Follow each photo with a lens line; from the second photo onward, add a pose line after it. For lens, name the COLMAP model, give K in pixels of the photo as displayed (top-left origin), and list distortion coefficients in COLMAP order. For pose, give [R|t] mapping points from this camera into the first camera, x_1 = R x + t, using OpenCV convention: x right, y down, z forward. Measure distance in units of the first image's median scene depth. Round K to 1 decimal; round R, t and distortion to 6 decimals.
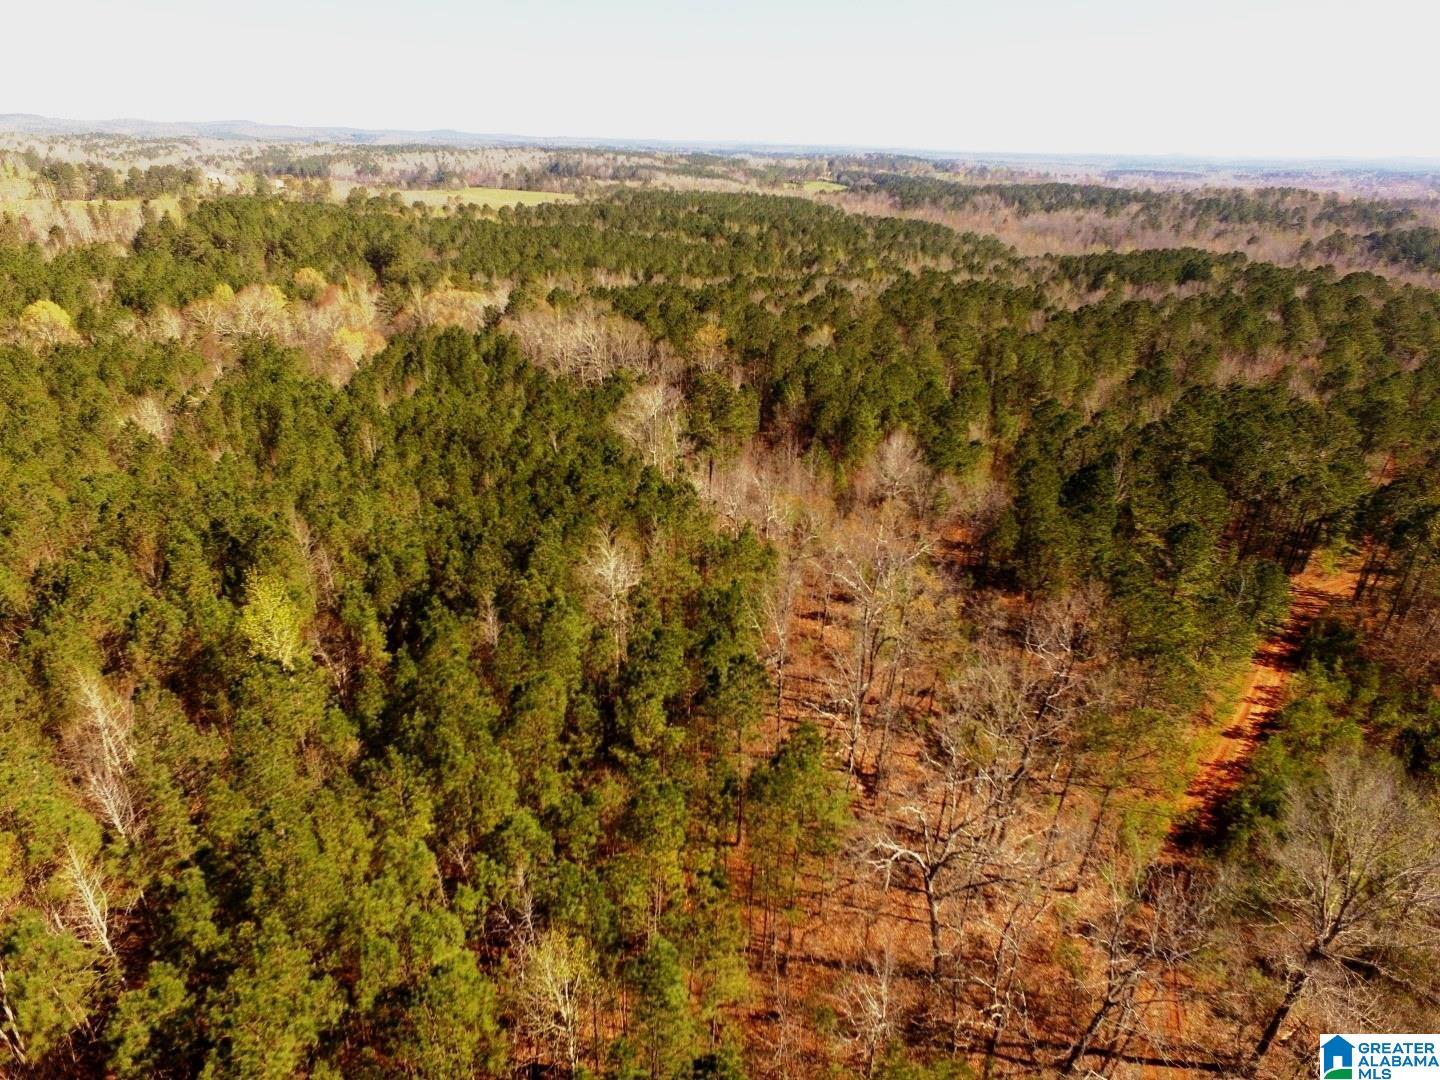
lens RADIAL K [[838.4, 0, 716.3], [0, 838.4, 534.9], [0, 0, 1]] dist [-0.013355, 0.017557]
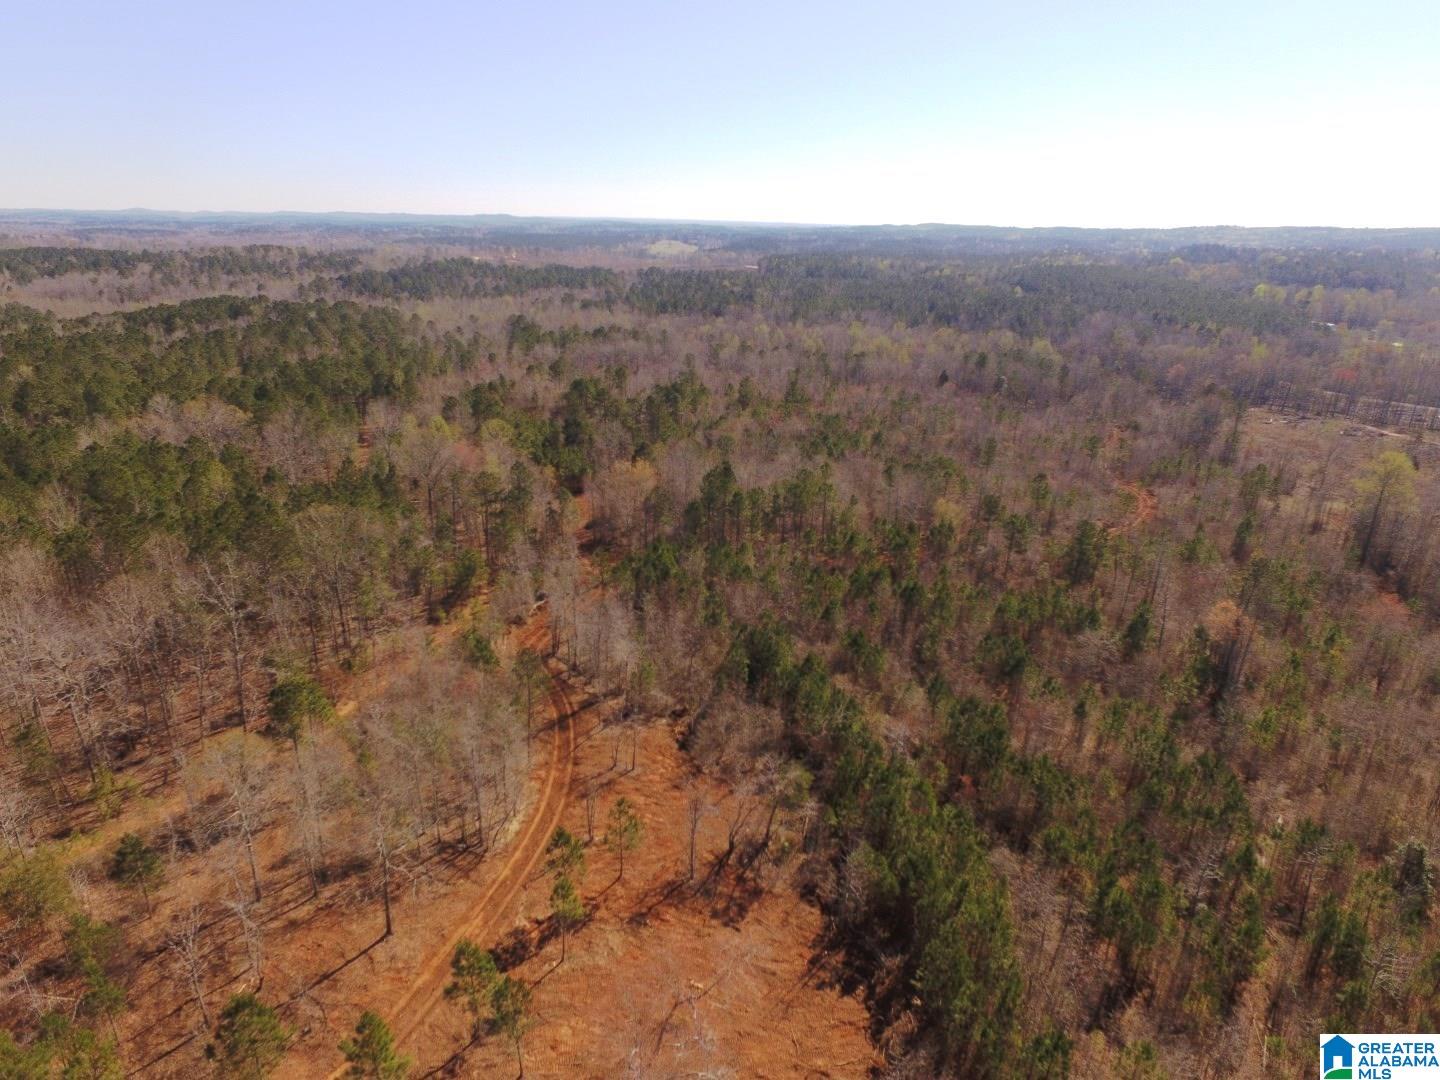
lens RADIAL K [[838.4, 0, 716.3], [0, 838.4, 534.9], [0, 0, 1]] dist [-0.013355, 0.017557]
pose [[0.507198, -0.318266, 0.800910, -0.722747], [0.362352, 0.921934, 0.136889, 0.354585], [-0.781953, 0.220782, 0.582928, -0.984733]]
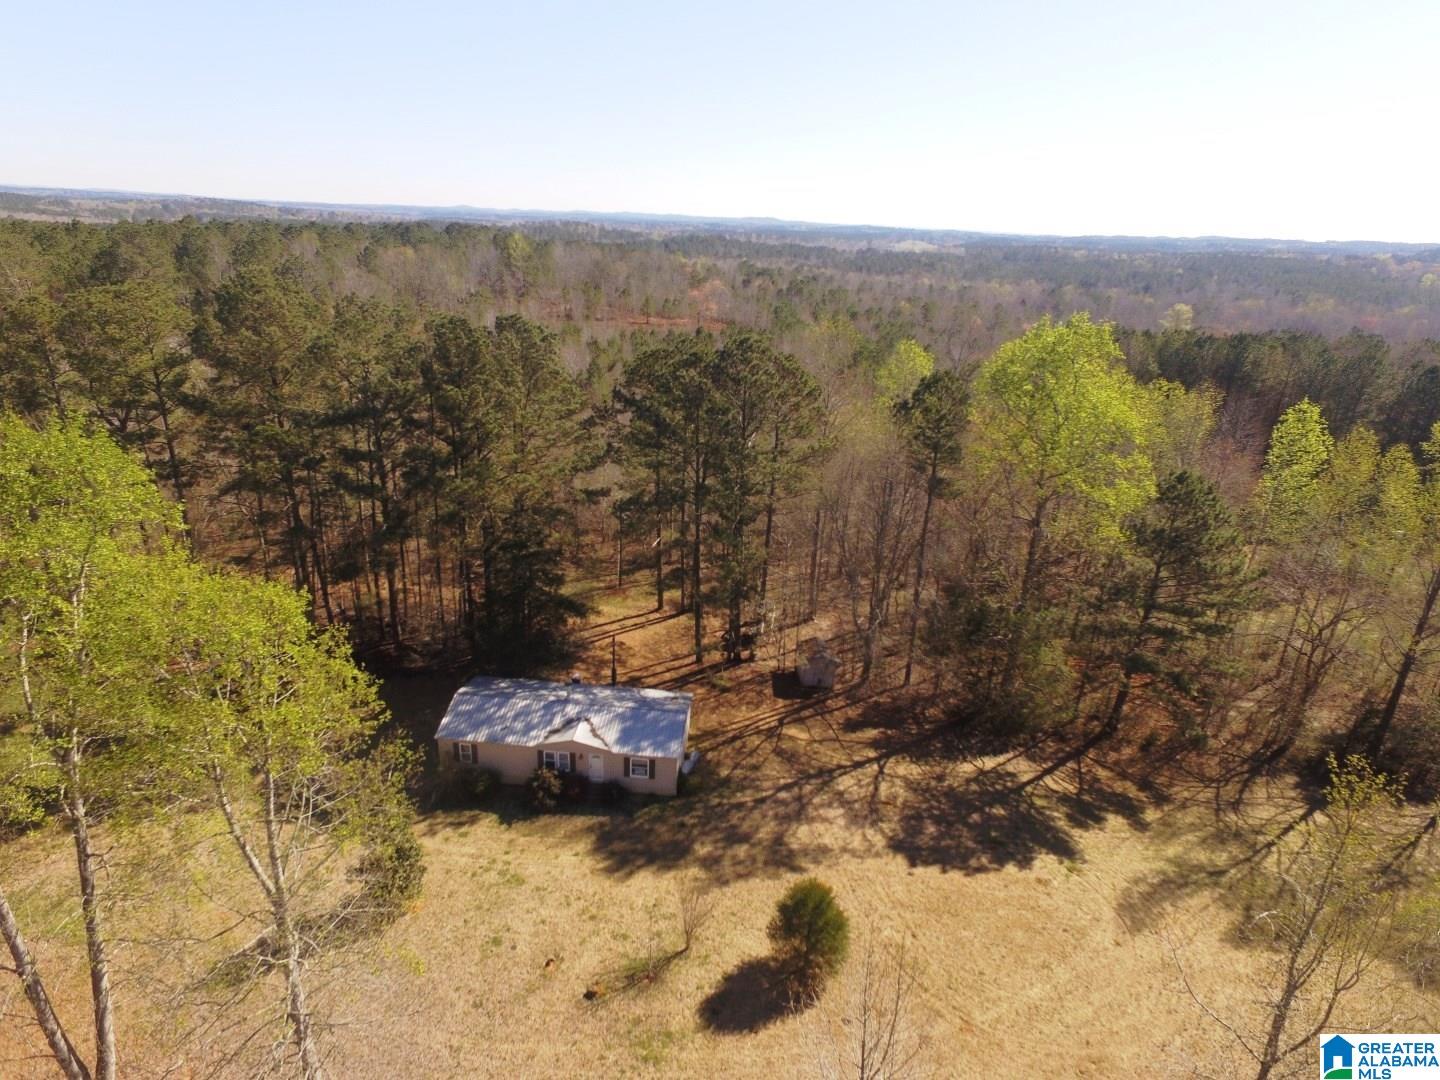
lens RADIAL K [[838.4, 0, 716.3], [0, 838.4, 534.9], [0, 0, 1]] dist [-0.013355, 0.017557]
pose [[0.735887, -0.233546, 0.635552, -2.007205], [0.266459, 0.962783, 0.045268, 1.162970], [-0.622471, 0.136036, 0.770730, -2.302463]]
